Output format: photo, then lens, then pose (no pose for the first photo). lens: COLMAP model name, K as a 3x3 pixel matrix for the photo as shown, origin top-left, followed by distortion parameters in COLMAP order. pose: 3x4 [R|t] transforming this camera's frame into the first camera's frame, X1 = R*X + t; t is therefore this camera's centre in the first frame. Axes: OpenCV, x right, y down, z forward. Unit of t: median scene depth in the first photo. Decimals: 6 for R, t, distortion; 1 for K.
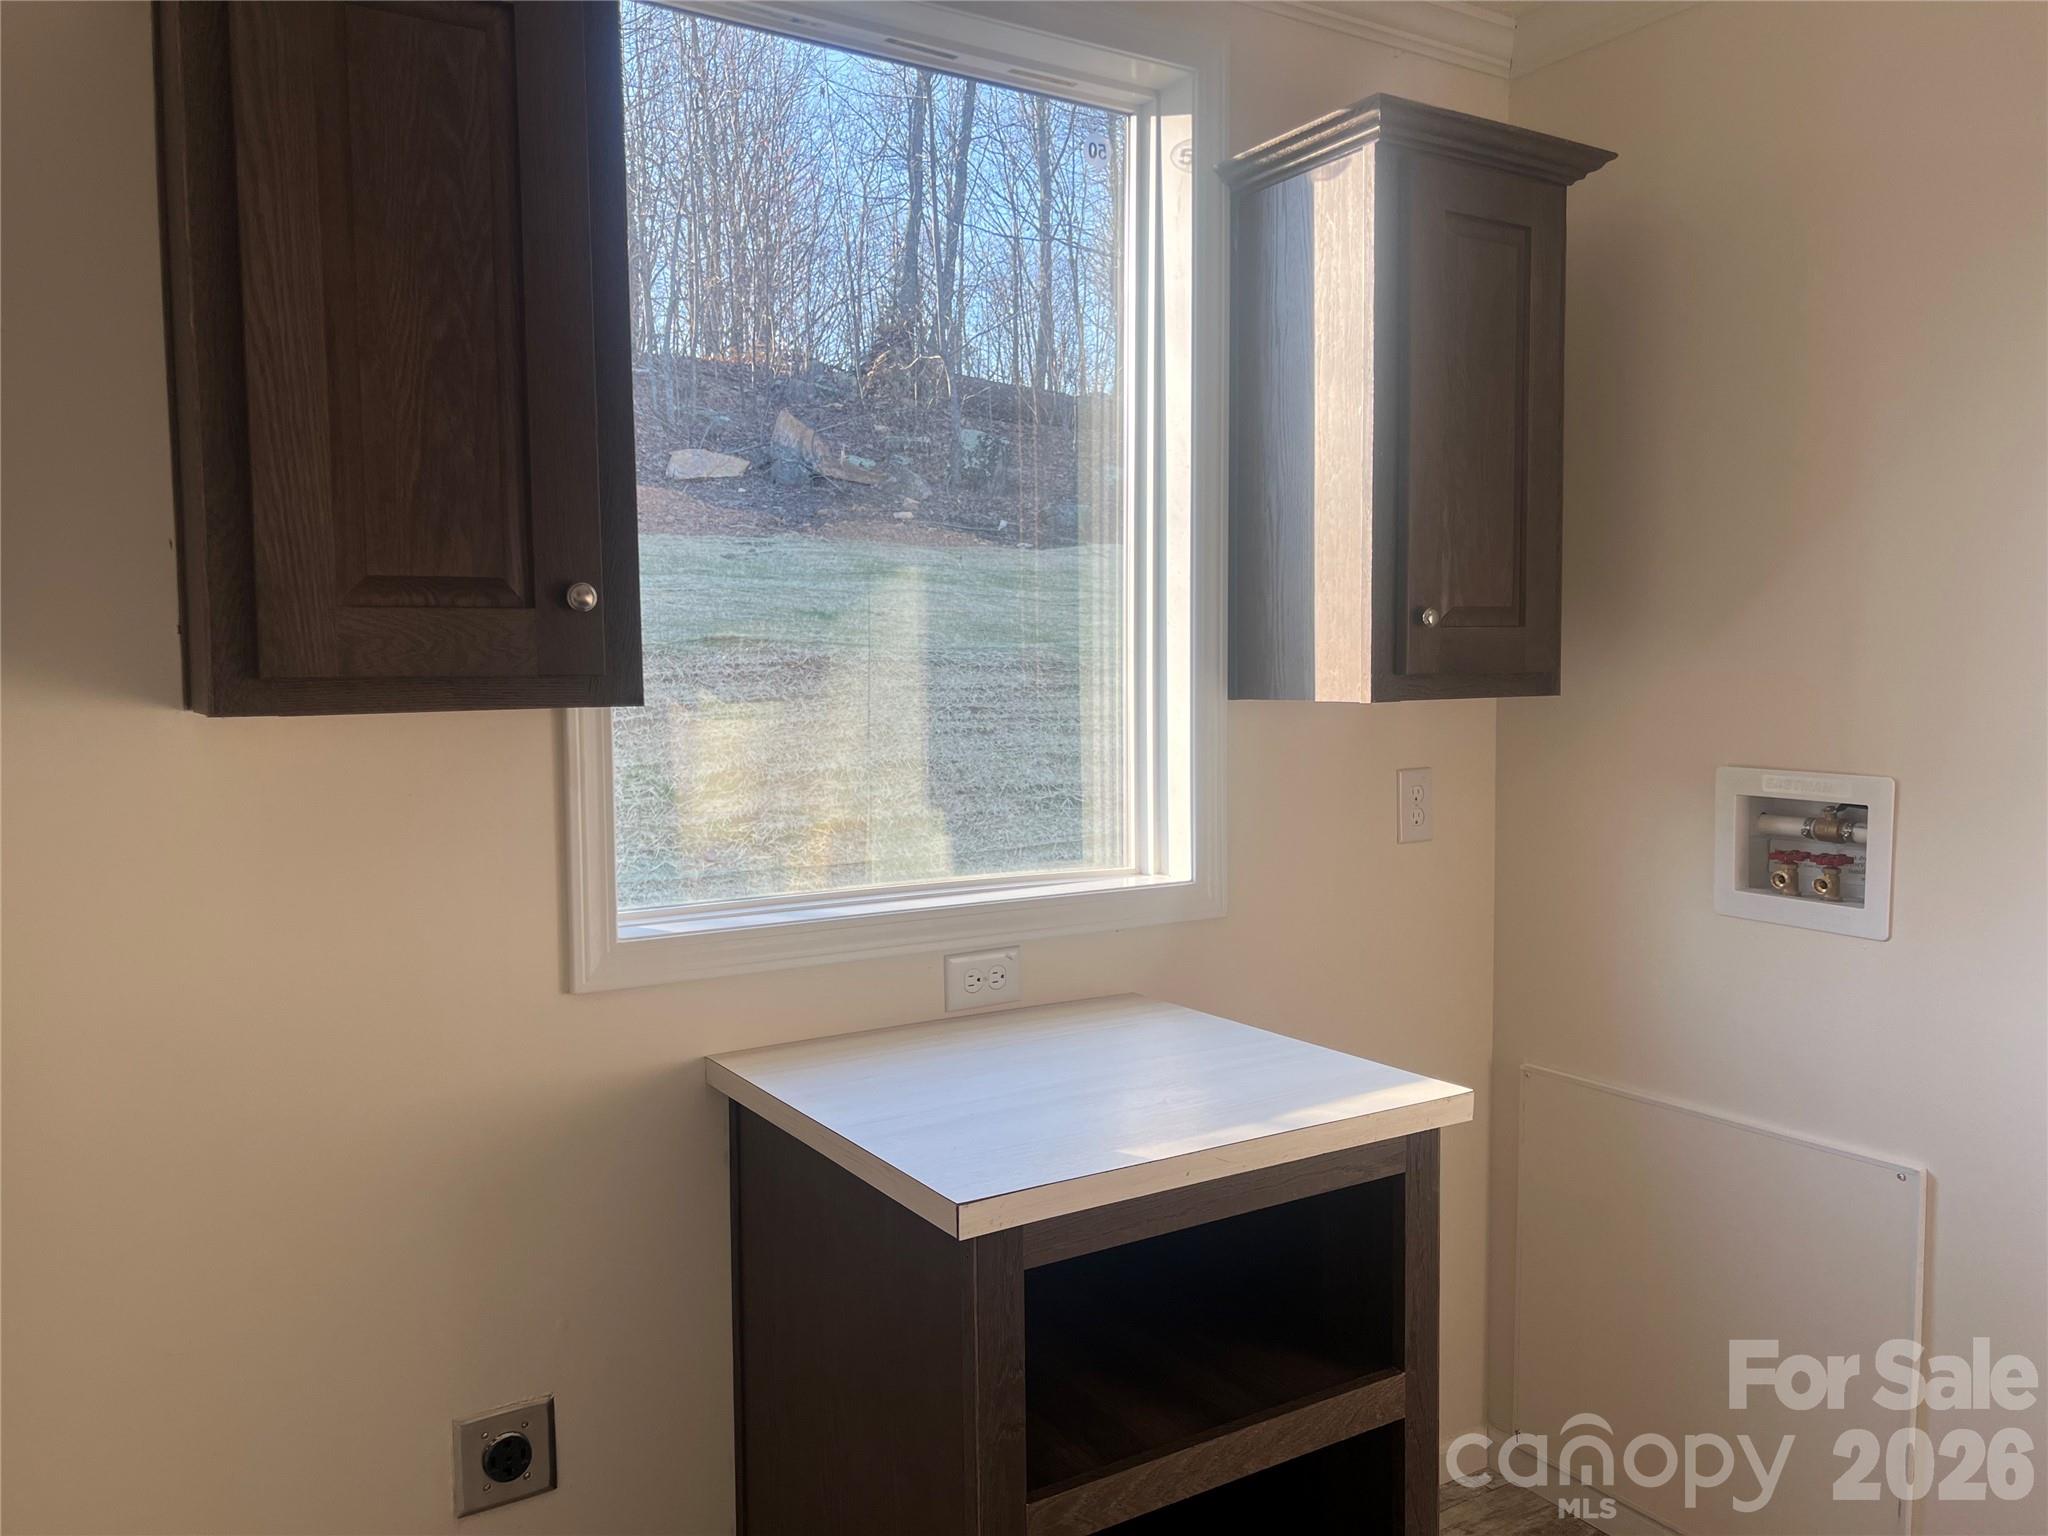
lens RADIAL K [[1542.4, 0, 1023.6], [0, 1542.4, 772.7], [0, 0, 1]] dist [0.031132, -0.037419]
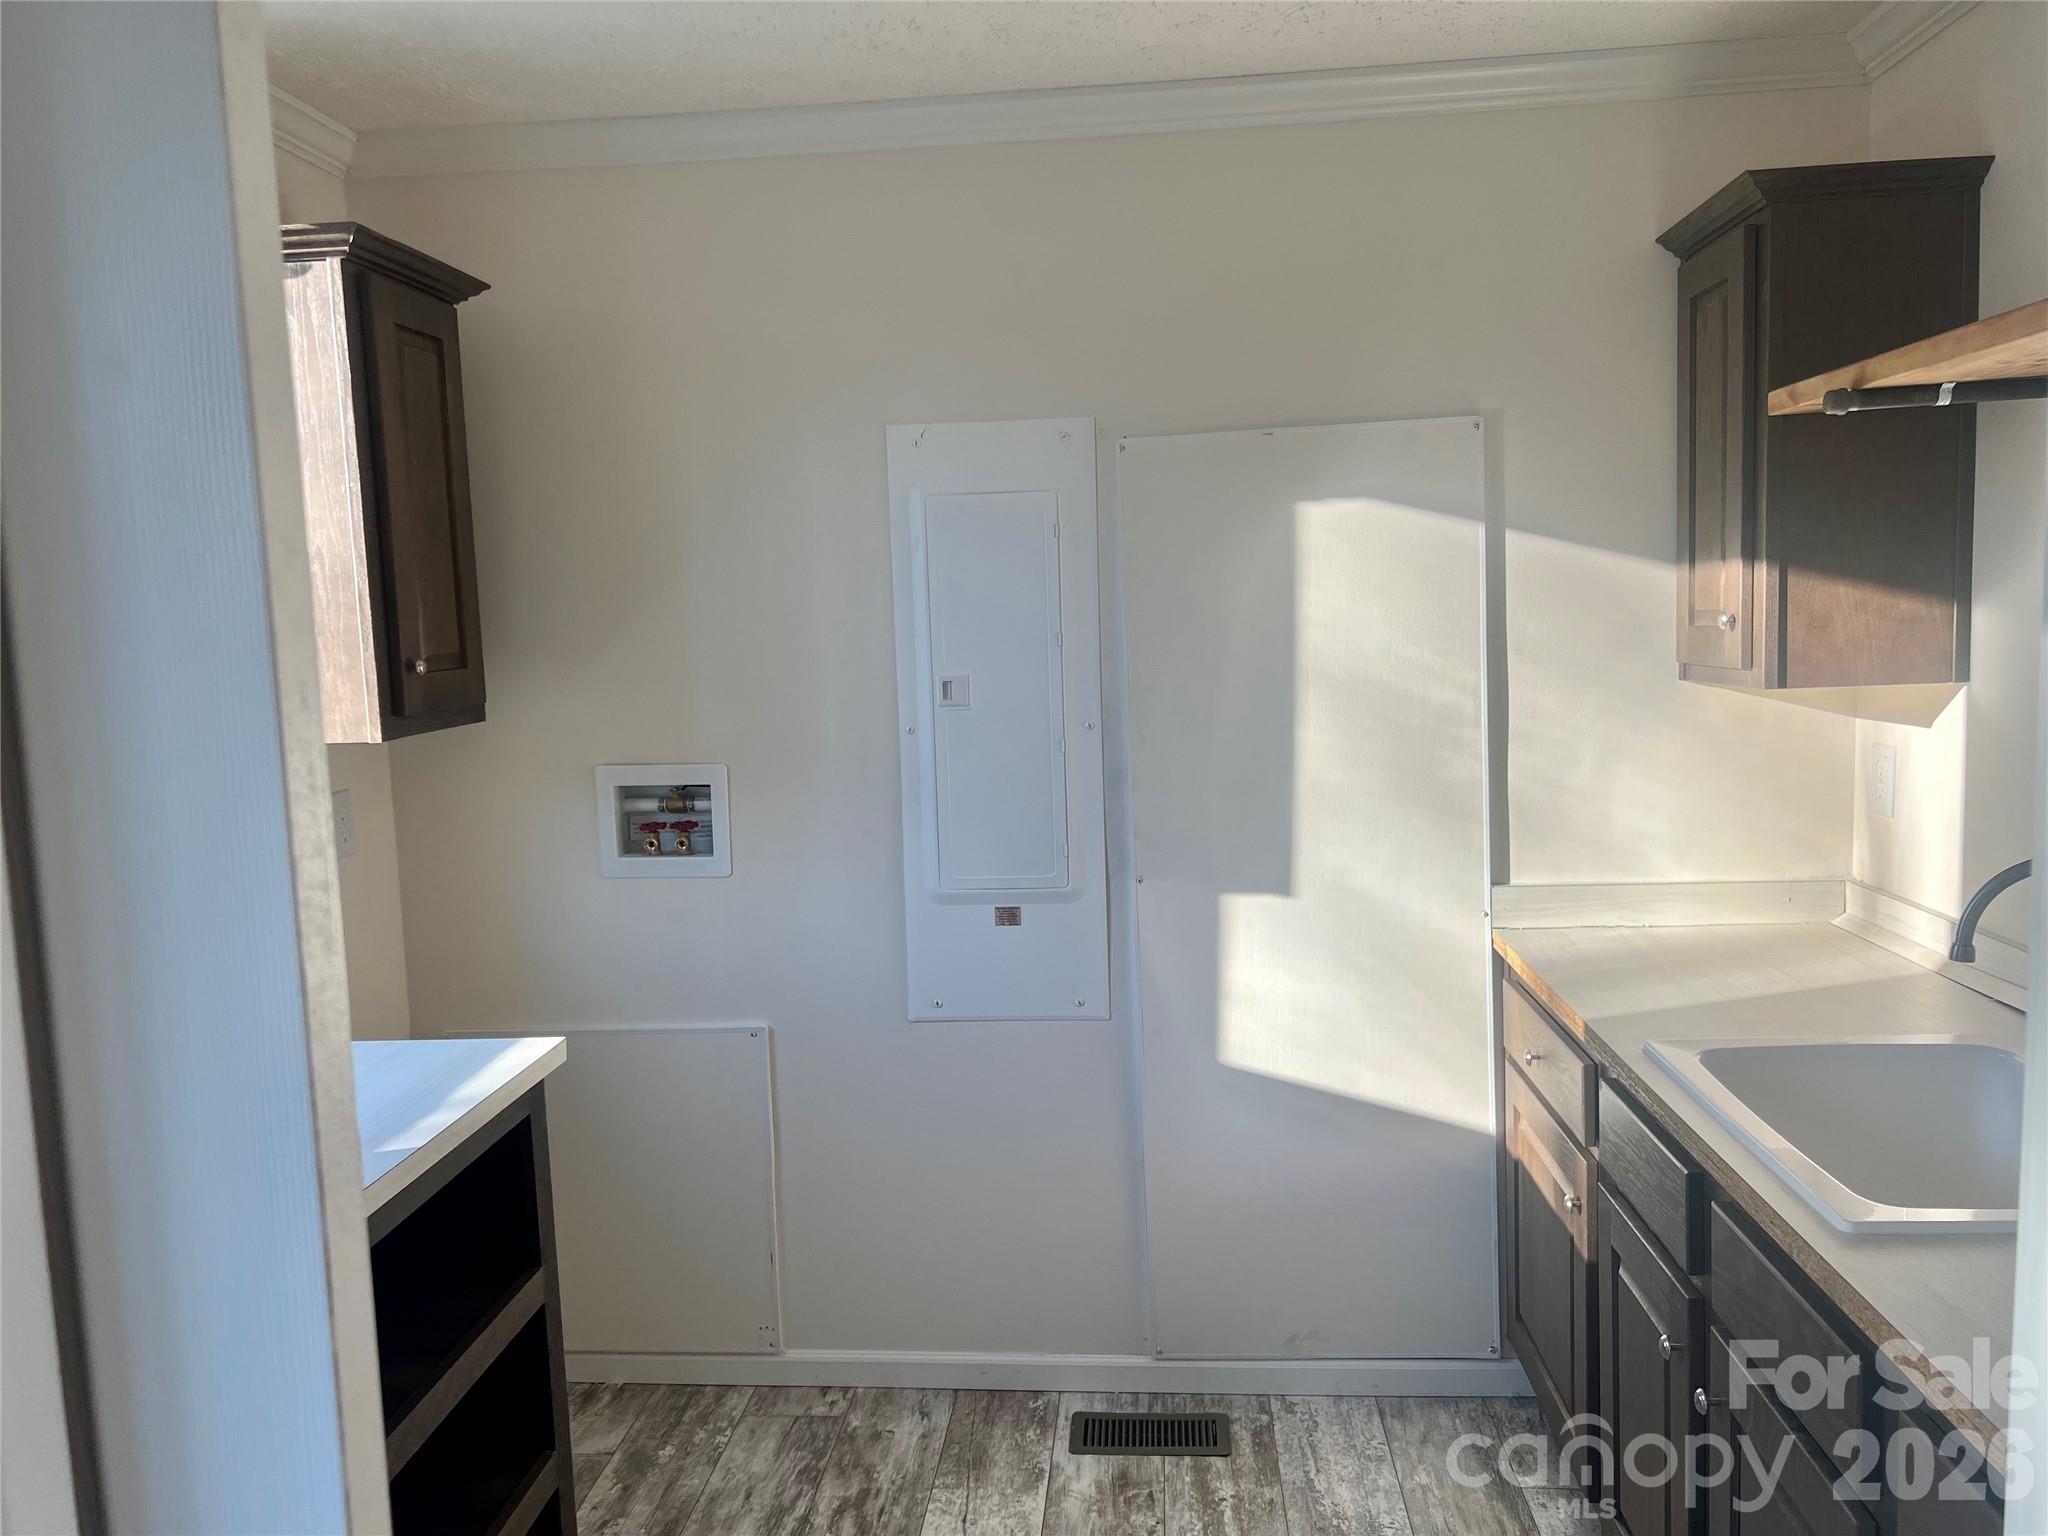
lens RADIAL K [[1542.4, 0, 1021.8], [0, 1542.4, 772.5], [0, 0, 1]] dist [0.031132, -0.037419]
pose [[0.595957, -0.102918, 0.796394, -0.398876], [0.083927, 0.994304, 0.065690, -0.056921], [-0.798618, 0.027691, 0.601201, -0.078531]]
